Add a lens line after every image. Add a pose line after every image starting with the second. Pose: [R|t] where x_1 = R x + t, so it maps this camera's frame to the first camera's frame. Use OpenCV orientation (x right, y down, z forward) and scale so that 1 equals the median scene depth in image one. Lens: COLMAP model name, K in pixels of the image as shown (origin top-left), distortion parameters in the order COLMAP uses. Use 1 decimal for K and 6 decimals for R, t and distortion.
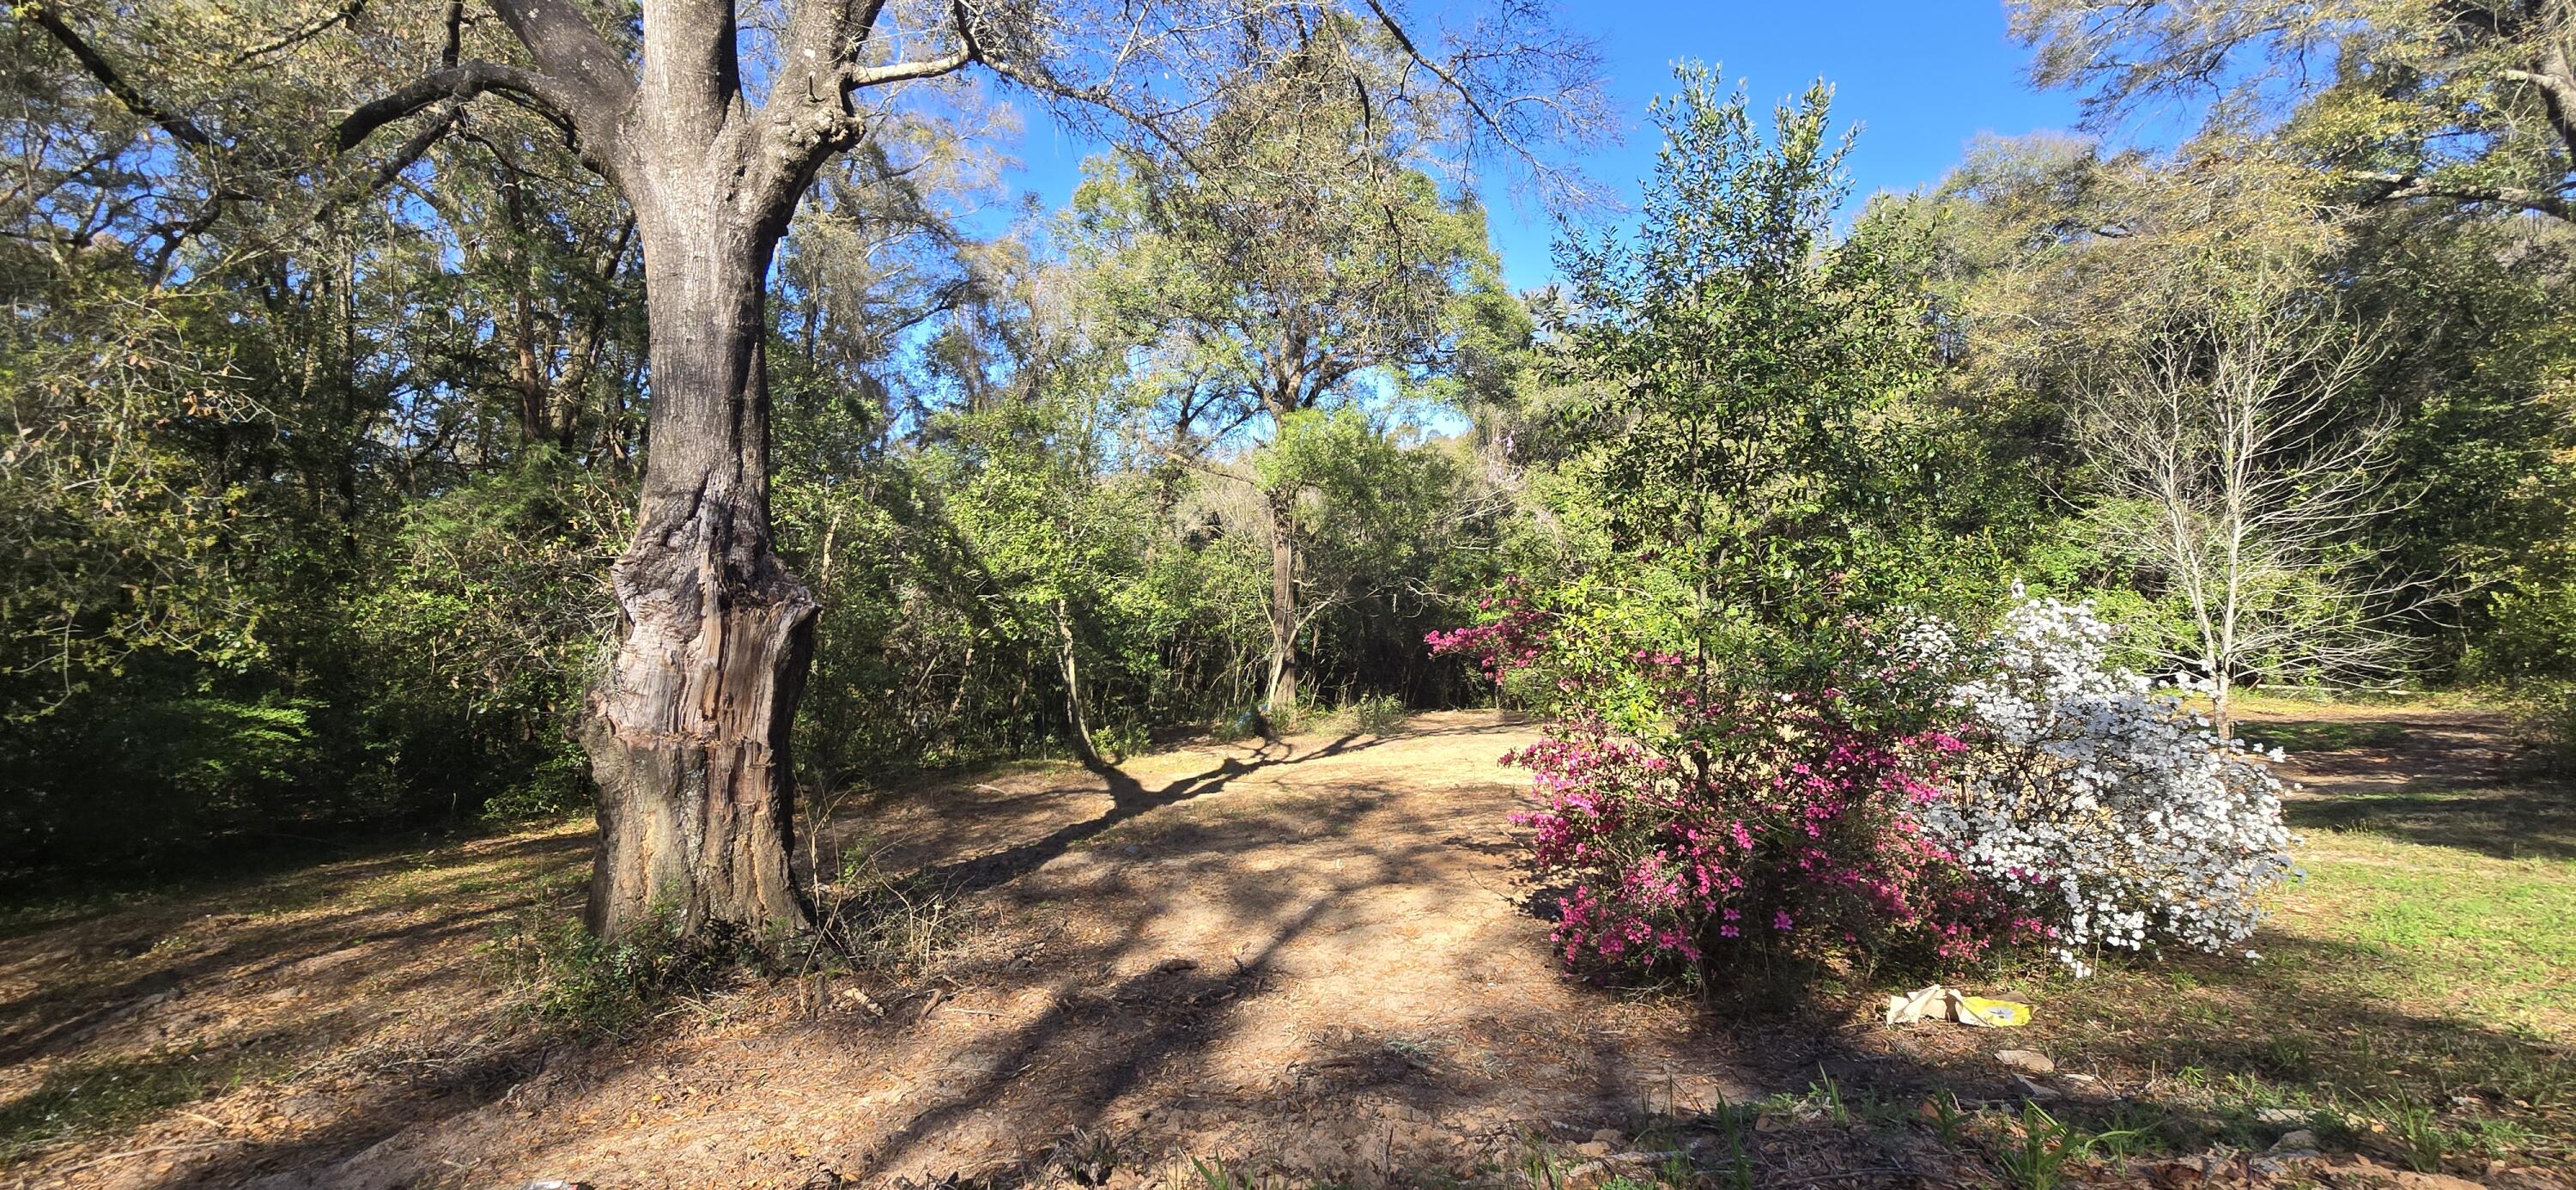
lens RADIAL K [[1051.2, 0, 1283.8], [0, 1051.2, 596.6], [0, 0, 1]] dist [-0.002646, 0.000111]
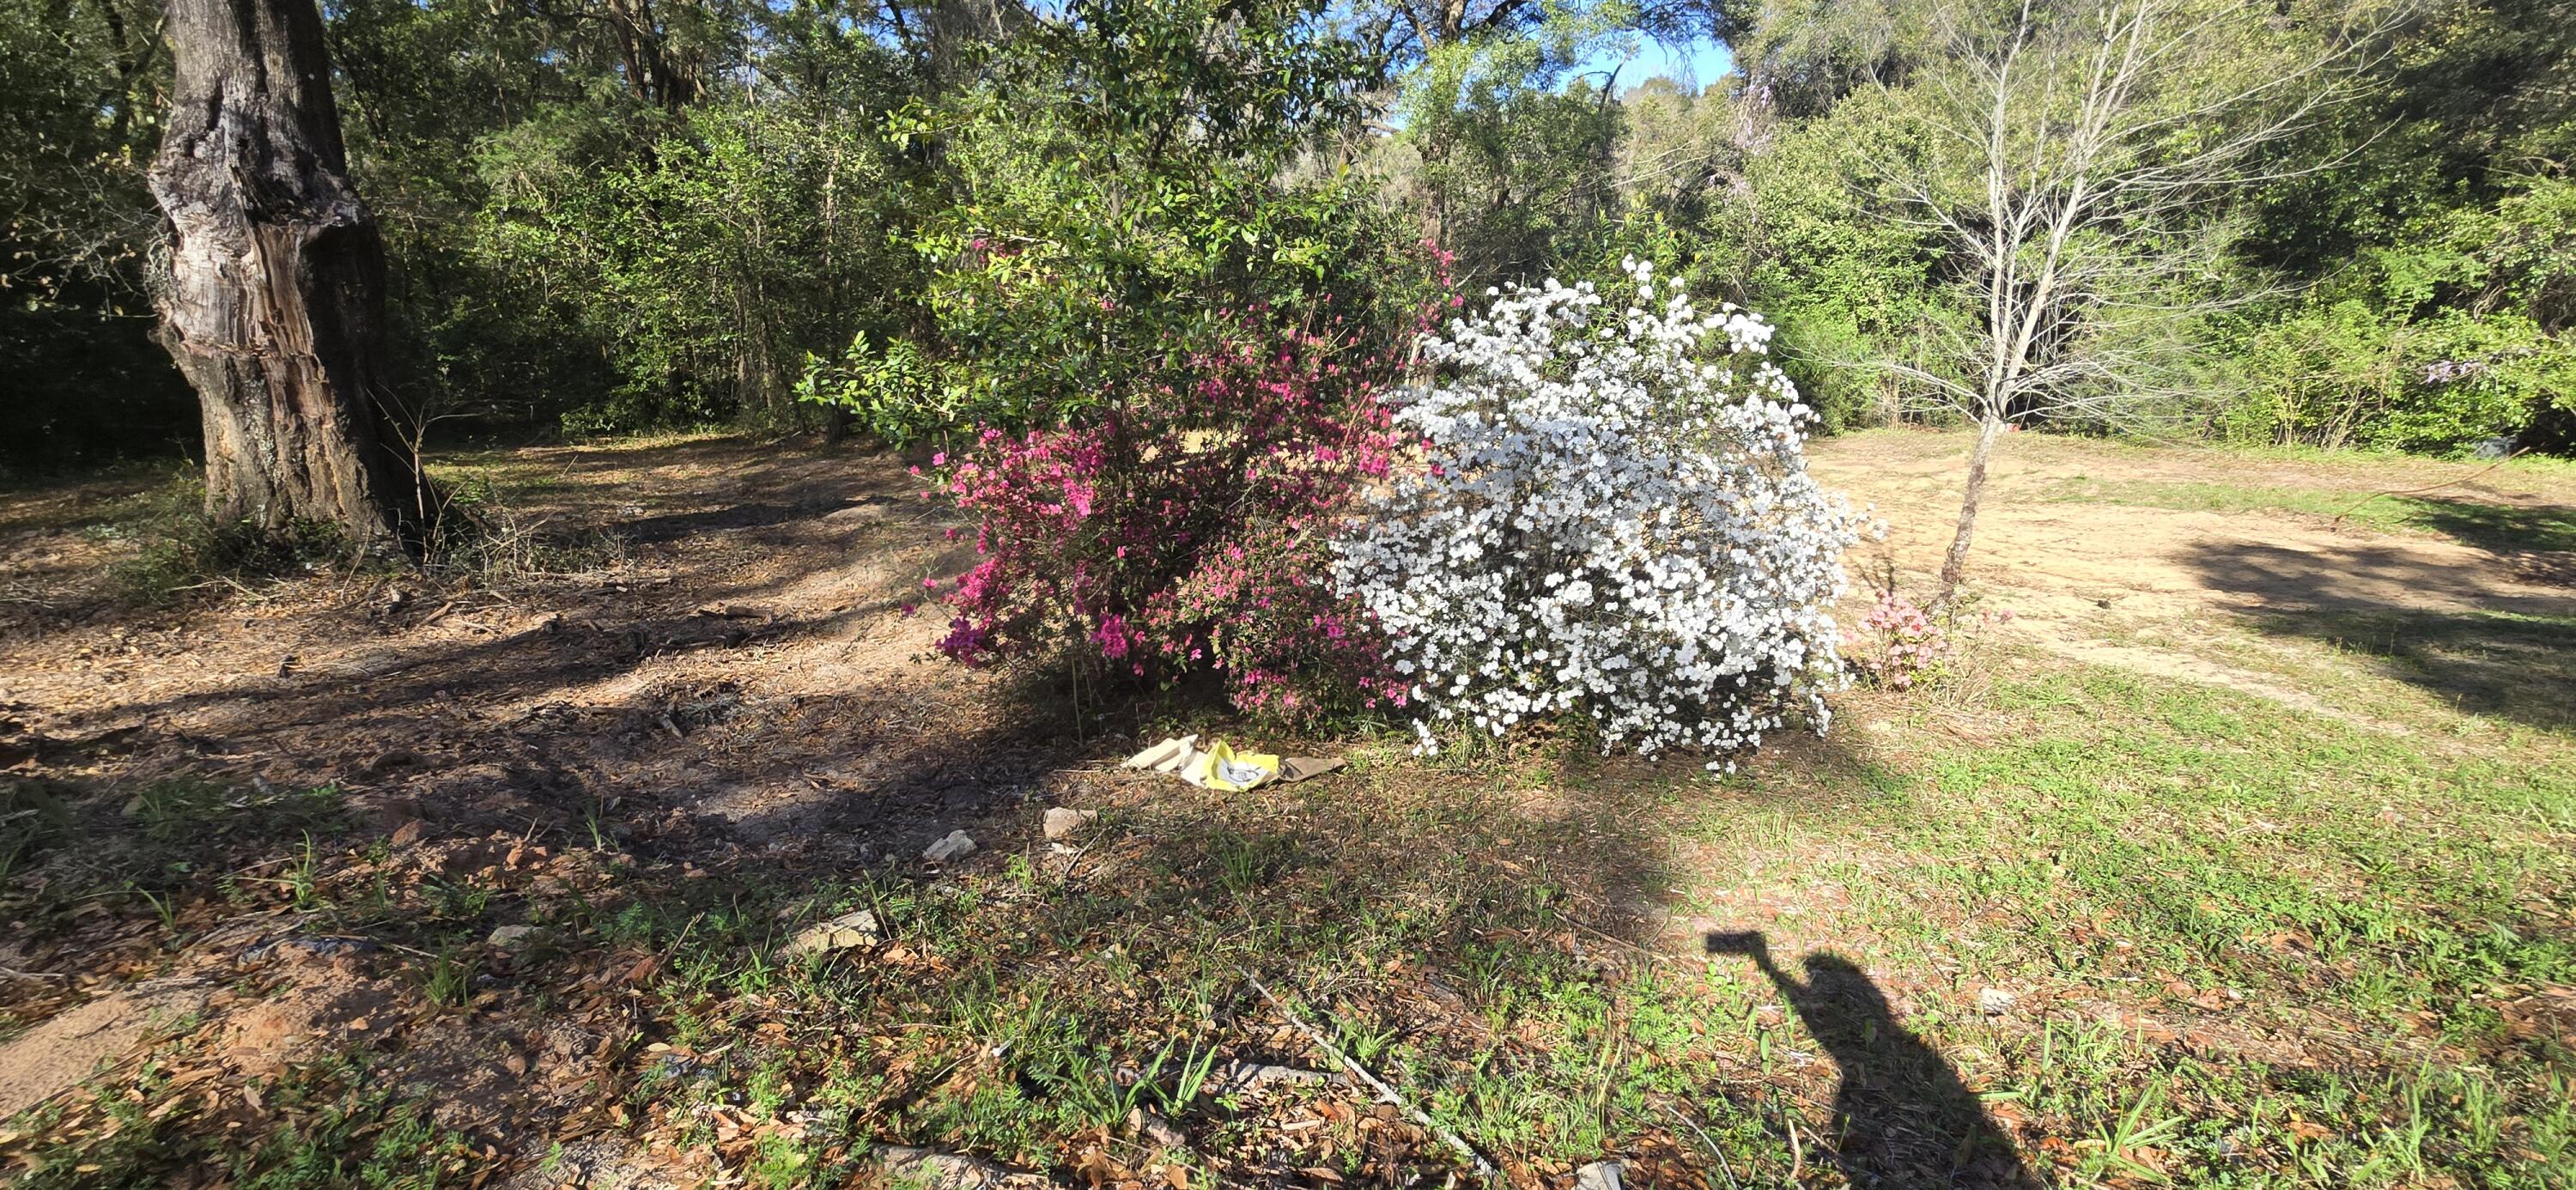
lens RADIAL K [[1051.2, 0, 1289.0], [0, 1051.2, 586.0], [0, 0, 1]] dist [-0.002646, 0.000111]
pose [[0.960990, 0.122524, -0.247963, 0.140535], [-0.047404, 0.956222, 0.288776, 0.001182], [0.272490, -0.265757, 0.924728, 0.044534]]
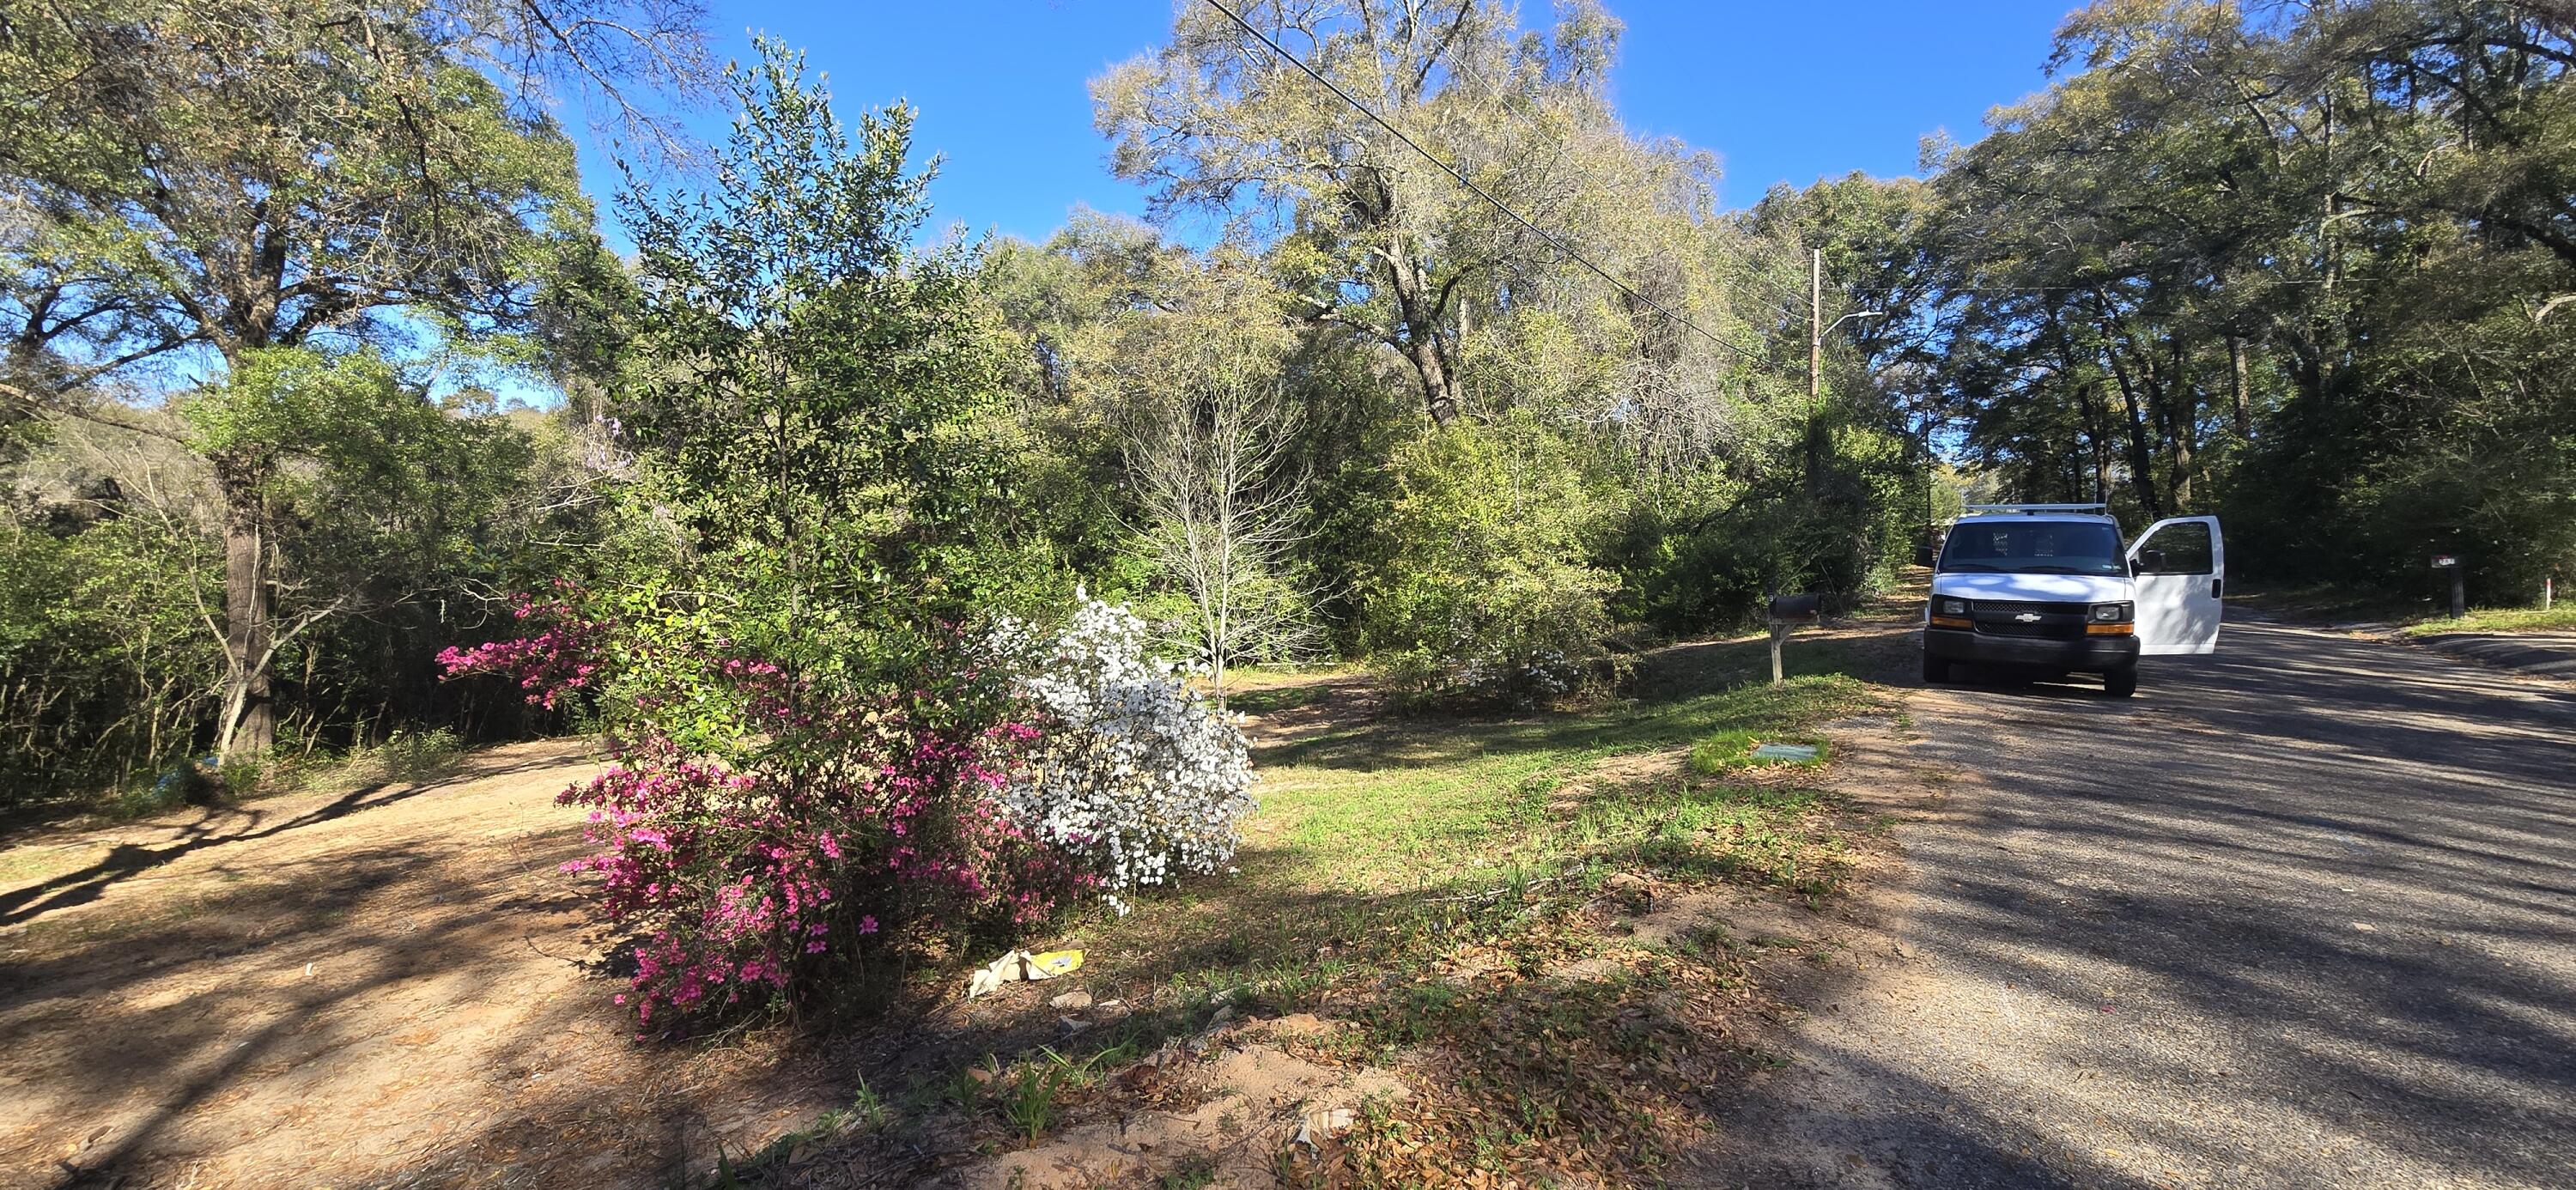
lens RADIAL K [[1051.2, 0, 1285.3], [0, 1051.2, 592.3], [0, 0, 1]] dist [-0.002646, 0.000111]
pose [[0.720832, -0.002223, 0.693106, 0.041883], [0.007298, 0.999964, -0.004383, -0.000659], [-0.693071, 0.008218, 0.720823, -0.000028]]
